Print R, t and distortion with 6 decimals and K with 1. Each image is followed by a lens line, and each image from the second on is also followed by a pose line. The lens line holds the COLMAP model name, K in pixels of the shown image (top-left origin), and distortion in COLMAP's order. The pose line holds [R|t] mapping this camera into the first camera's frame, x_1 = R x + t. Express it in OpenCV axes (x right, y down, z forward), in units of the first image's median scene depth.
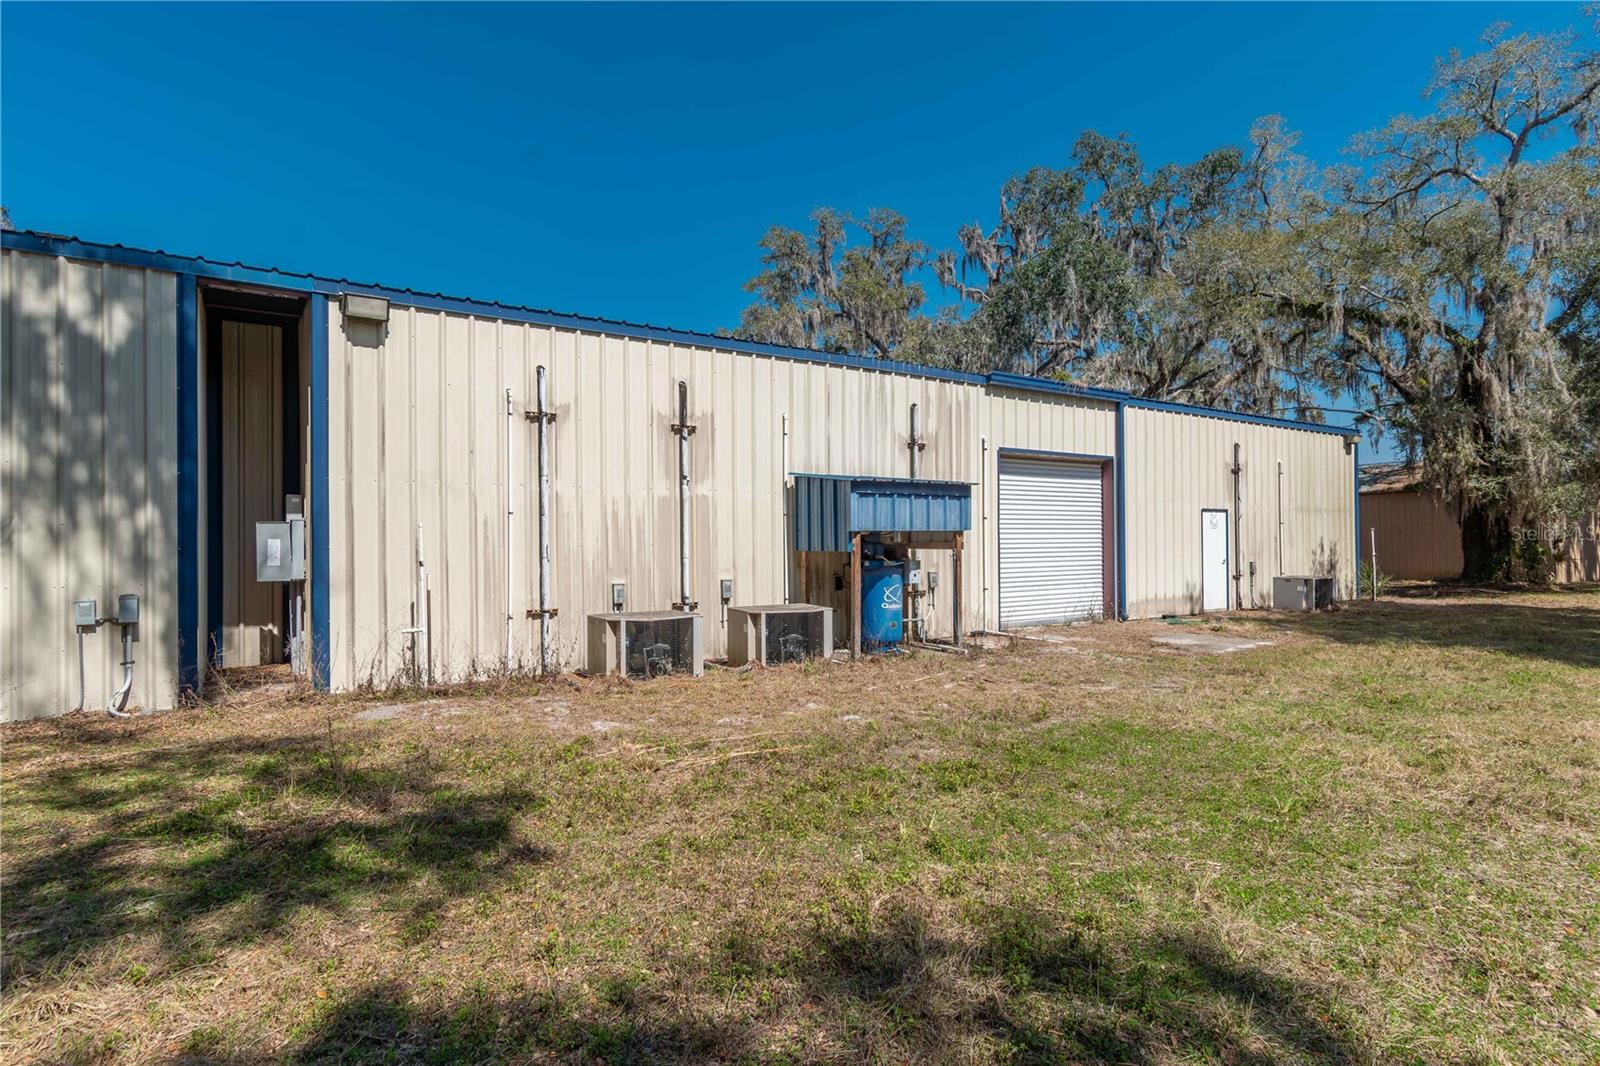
lens RADIAL K [[813.6, 0, 794.8], [0, 813.6, 537.1], [0, 0, 1]] dist [-0.000018, -0.000922]
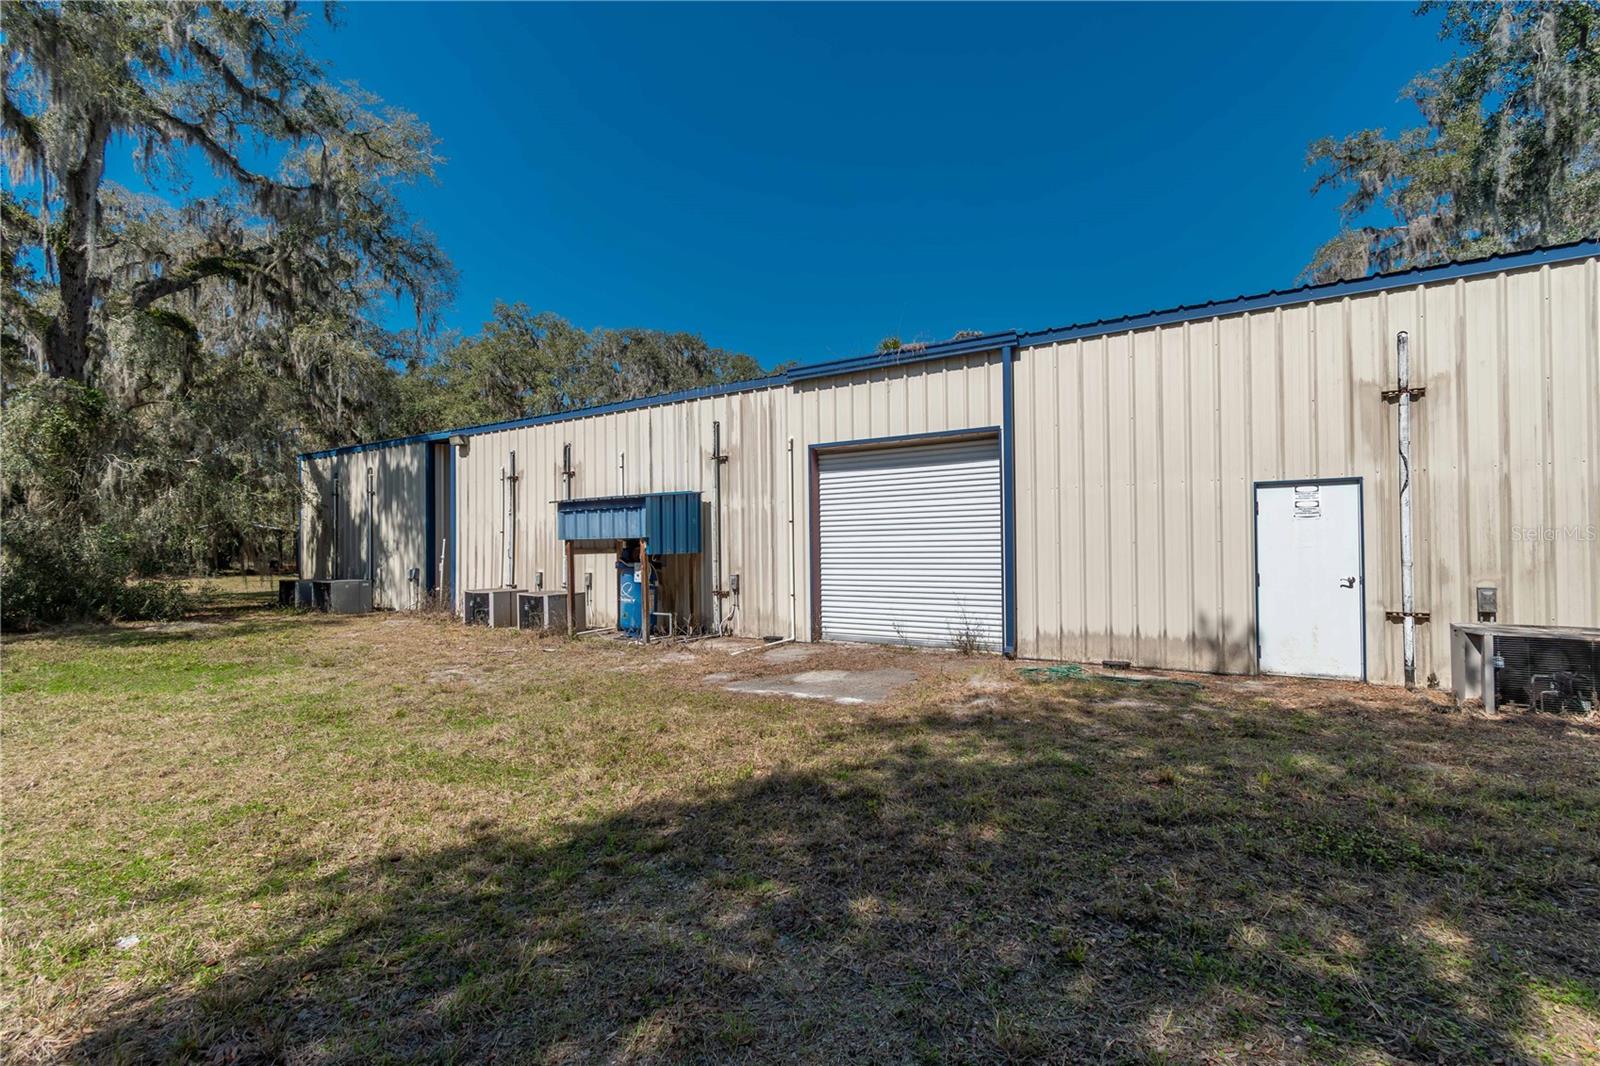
lens RADIAL K [[726.6, 0, 795.8], [0, 726.6, 536.0], [0, 0, 1]] dist [-0.009890, 0.000066]
pose [[0.408295, -0.009581, -0.912800, 1.023937], [0.014853, 0.999882, -0.003851, -0.002778], [0.912729, -0.011985, 0.408390, 0.655402]]
